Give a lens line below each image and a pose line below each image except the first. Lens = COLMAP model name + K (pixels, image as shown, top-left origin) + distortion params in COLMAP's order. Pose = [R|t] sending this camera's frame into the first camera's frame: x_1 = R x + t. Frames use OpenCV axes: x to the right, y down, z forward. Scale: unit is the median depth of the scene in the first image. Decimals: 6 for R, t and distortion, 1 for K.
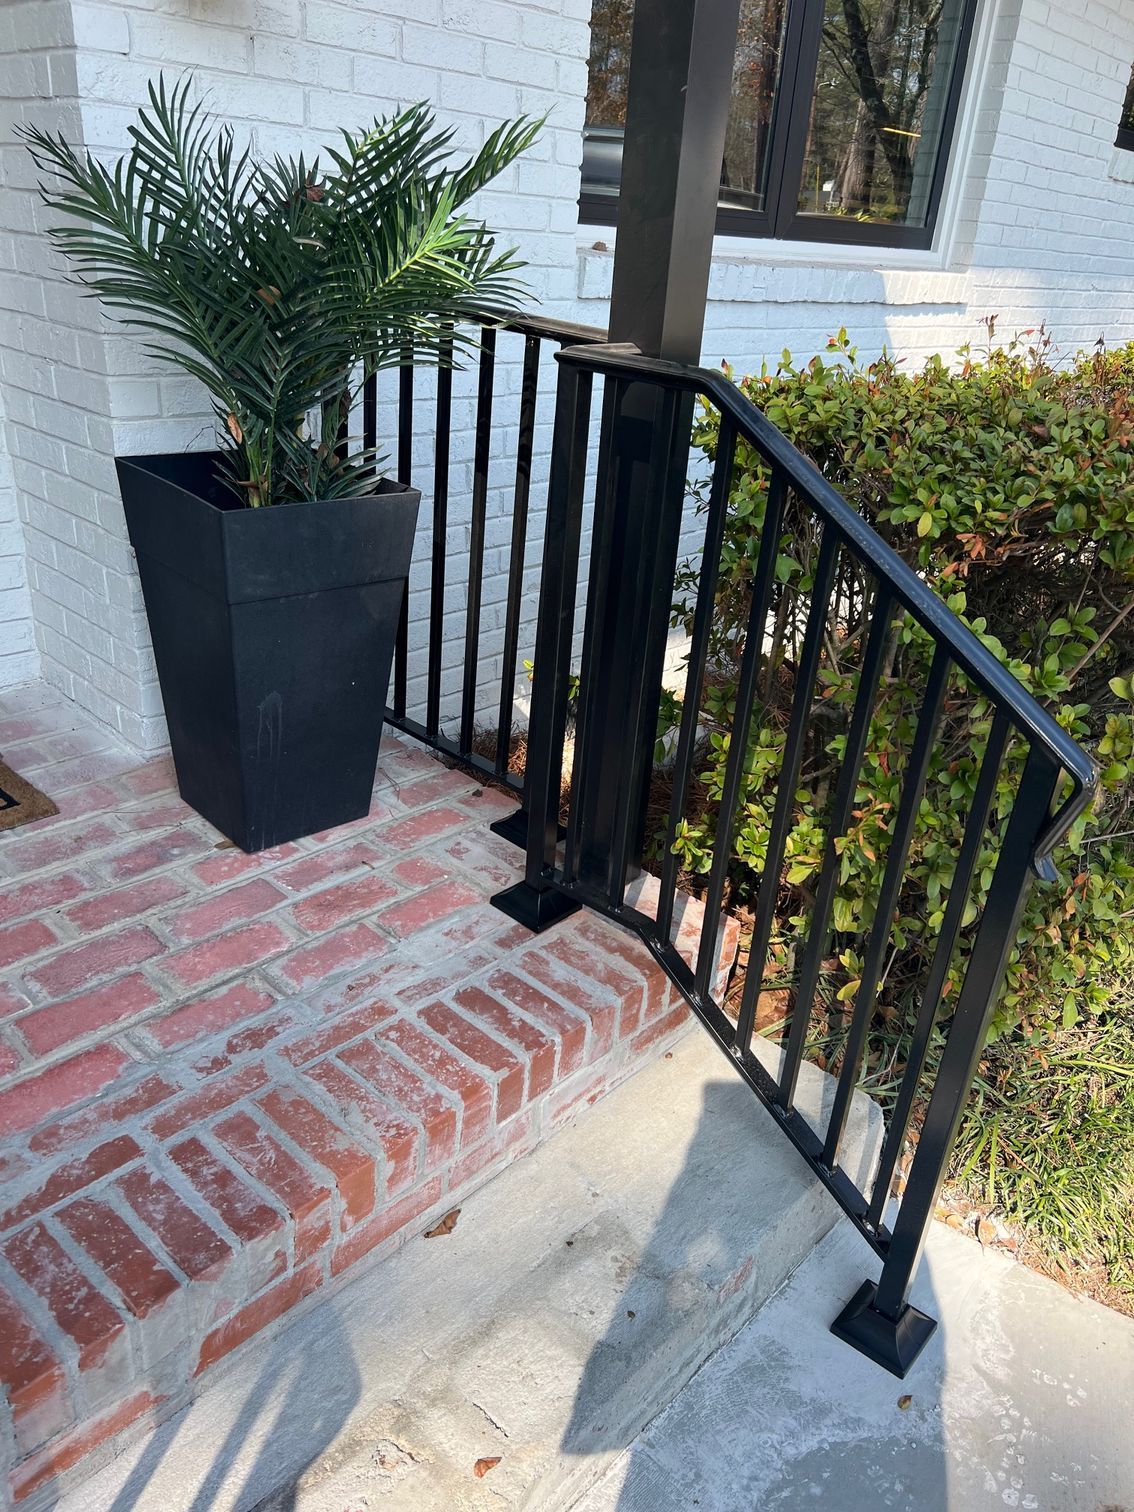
lens RADIAL K [[1115.2, 0, 564.2], [0, 1115.2, 763.8], [0, 0, 1]] dist [0.025585, -0.037608]
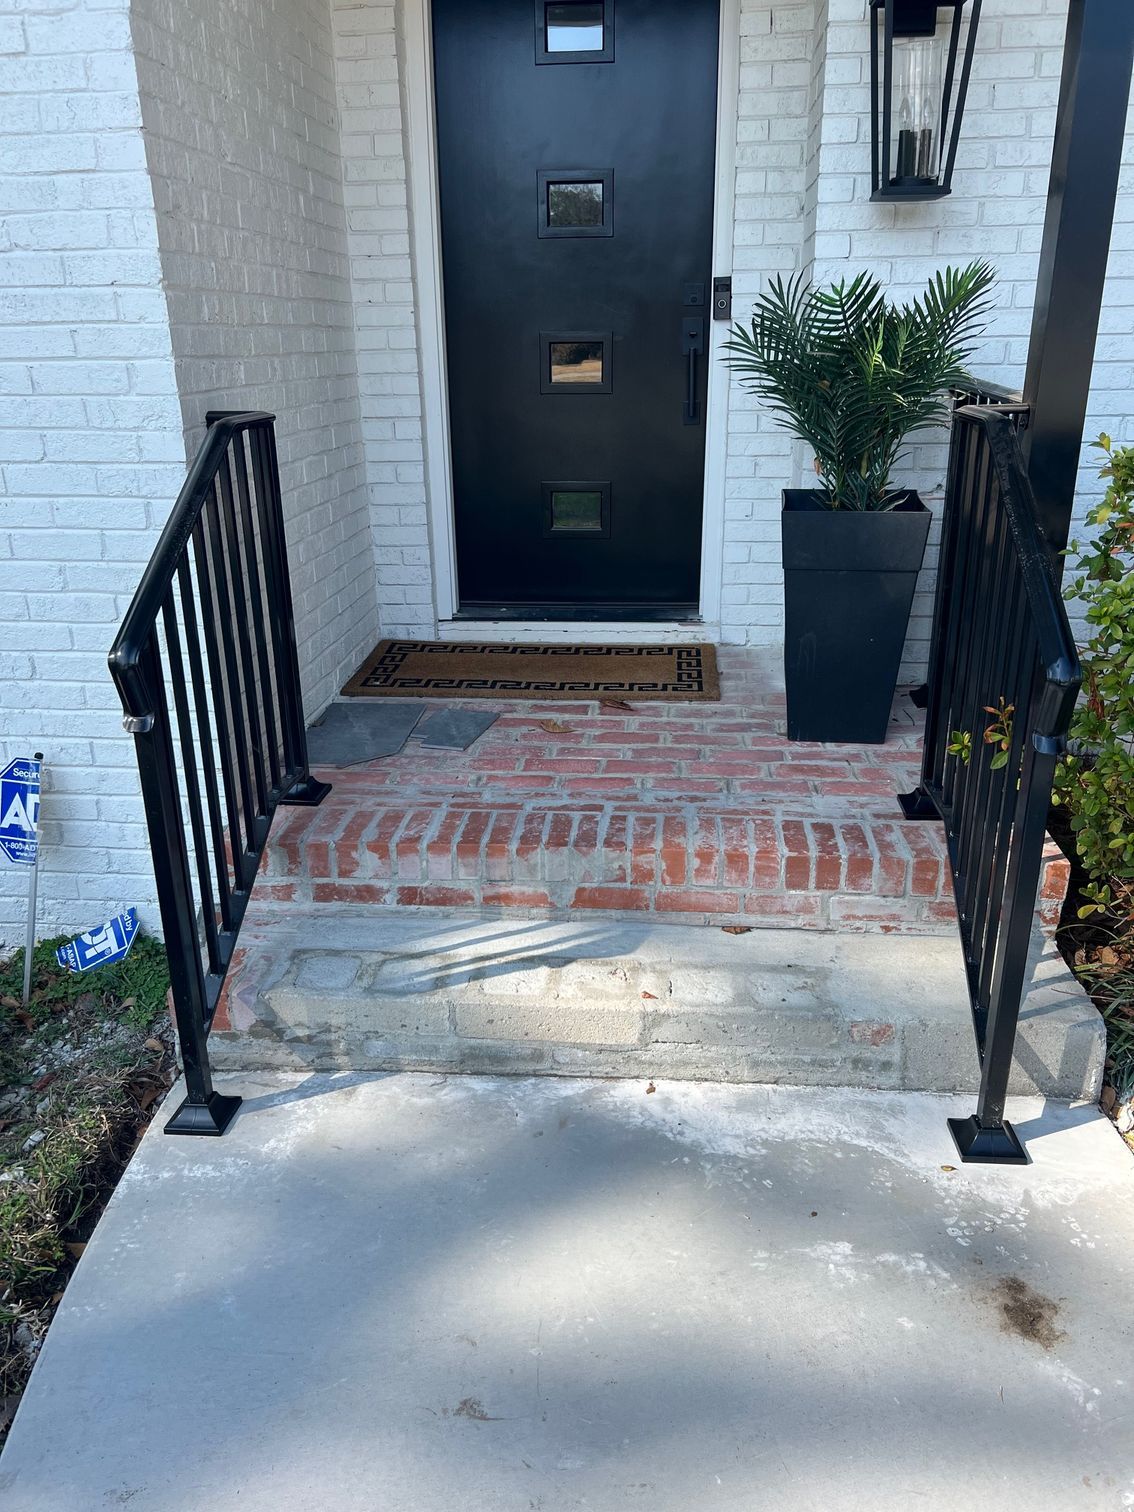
lens RADIAL K [[1115.2, 0, 555.7], [0, 1115.2, 748.1], [0, 0, 1]] dist [0.025585, -0.037608]
pose [[0.601079, 0.196215, -0.774729, 1.028345], [-0.290654, 0.956681, 0.016791, 0.226082], [0.744463, 0.215085, 0.632071, -0.305495]]
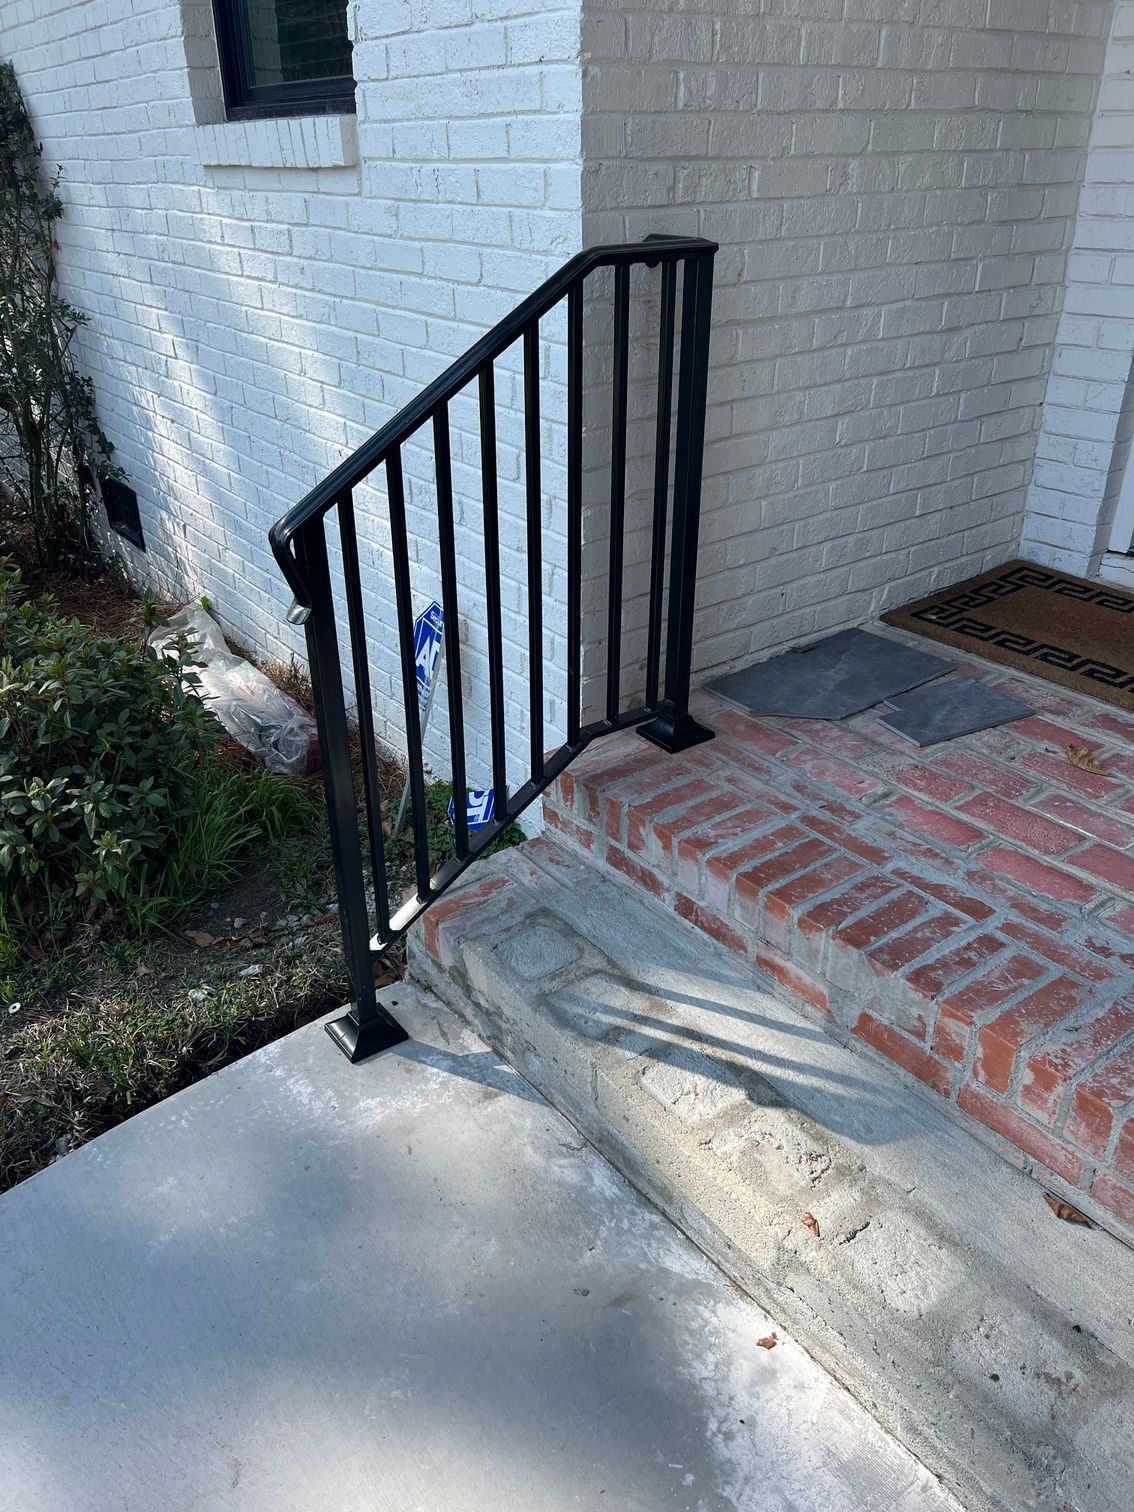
lens RADIAL K [[1115.2, 0, 560.1], [0, 1115.2, 753.7], [0, 0, 1]] dist [0.025585, -0.037608]
pose [[-0.181343, 0.406201, -0.895609, 0.732403], [-0.421264, 0.790835, 0.443979, -0.154287], [0.888623, 0.457800, 0.027705, 0.447693]]
